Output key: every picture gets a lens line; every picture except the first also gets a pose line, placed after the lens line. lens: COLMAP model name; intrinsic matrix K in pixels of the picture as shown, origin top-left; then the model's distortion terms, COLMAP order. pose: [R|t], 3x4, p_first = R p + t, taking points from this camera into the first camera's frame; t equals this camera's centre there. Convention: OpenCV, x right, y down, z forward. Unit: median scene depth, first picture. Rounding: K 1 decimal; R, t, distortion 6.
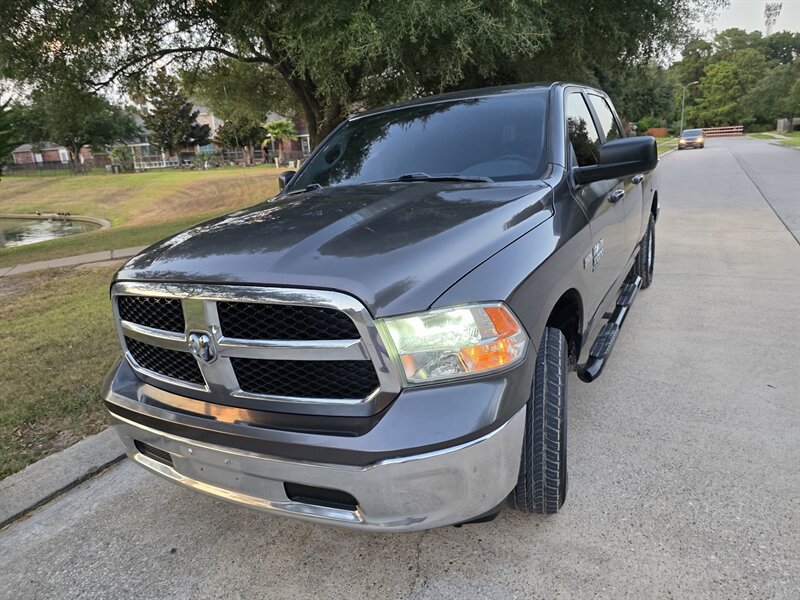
lens RADIAL K [[540.1, 0, 407.9], [0, 540.1, 301.5], [0, 0, 1]] dist [0.061547, -0.059416]
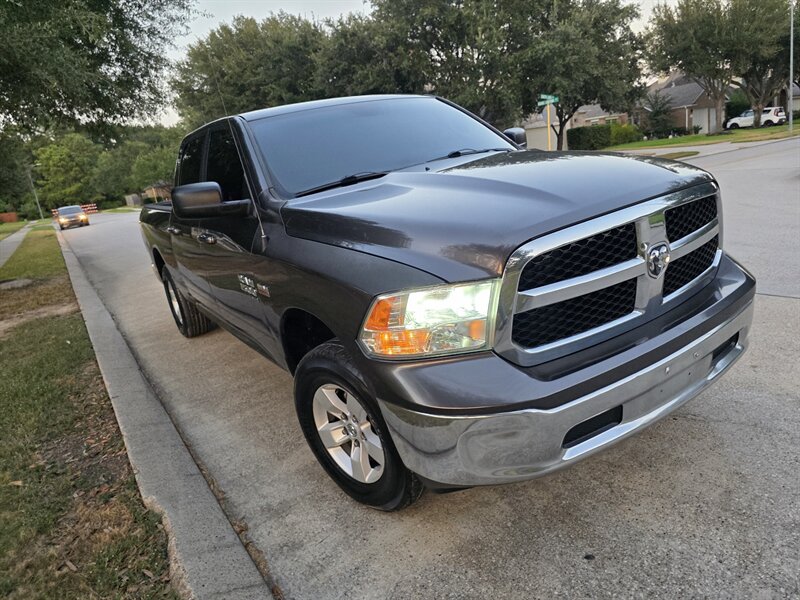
lens RADIAL K [[540.1, 0, 407.1], [0, 540.1, 290.2], [0, 0, 1]] dist [0.061547, -0.059416]
pose [[0.477779, -0.210685, 0.852842, -0.934585], [0.343733, 0.938248, 0.039218, -0.044419], [-0.808440, 0.274412, 0.520695, 0.531697]]
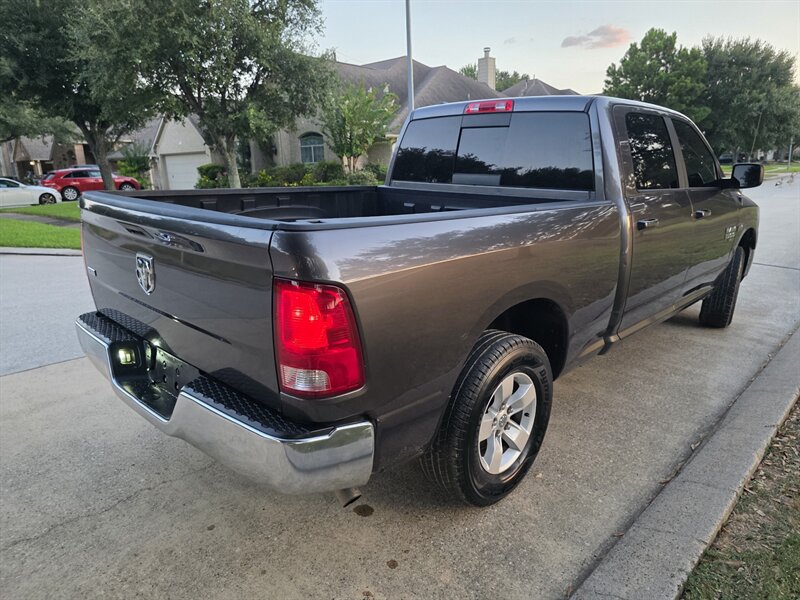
lens RADIAL K [[540.1, 0, 409.9], [0, 540.1, 301.3], [0, 0, 1]] dist [0.061547, -0.059416]
pose [[-0.963568, 0.013831, 0.267104, 0.175857], [0.143563, 0.869353, 0.472880, -0.765743], [-0.225667, 0.493998, -0.839667, 2.756184]]
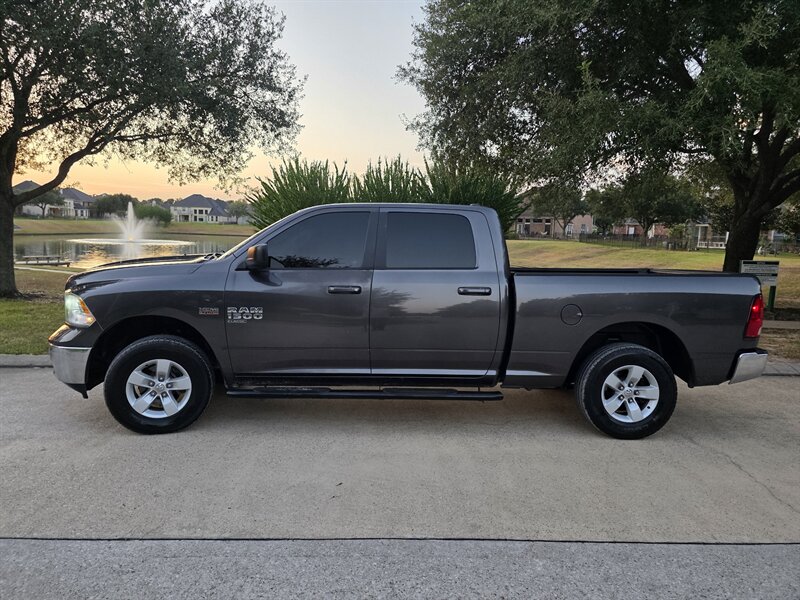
lens RADIAL K [[540.1, 0, 393.6], [0, 540.1, 289.4], [0, 0, 1]] dist [0.061547, -0.059416]
pose [[0.501612, 0.166014, -0.849014, 1.683498], [-0.294827, 0.955467, 0.012641, -0.272870], [0.813303, 0.243972, 0.528219, 0.472585]]
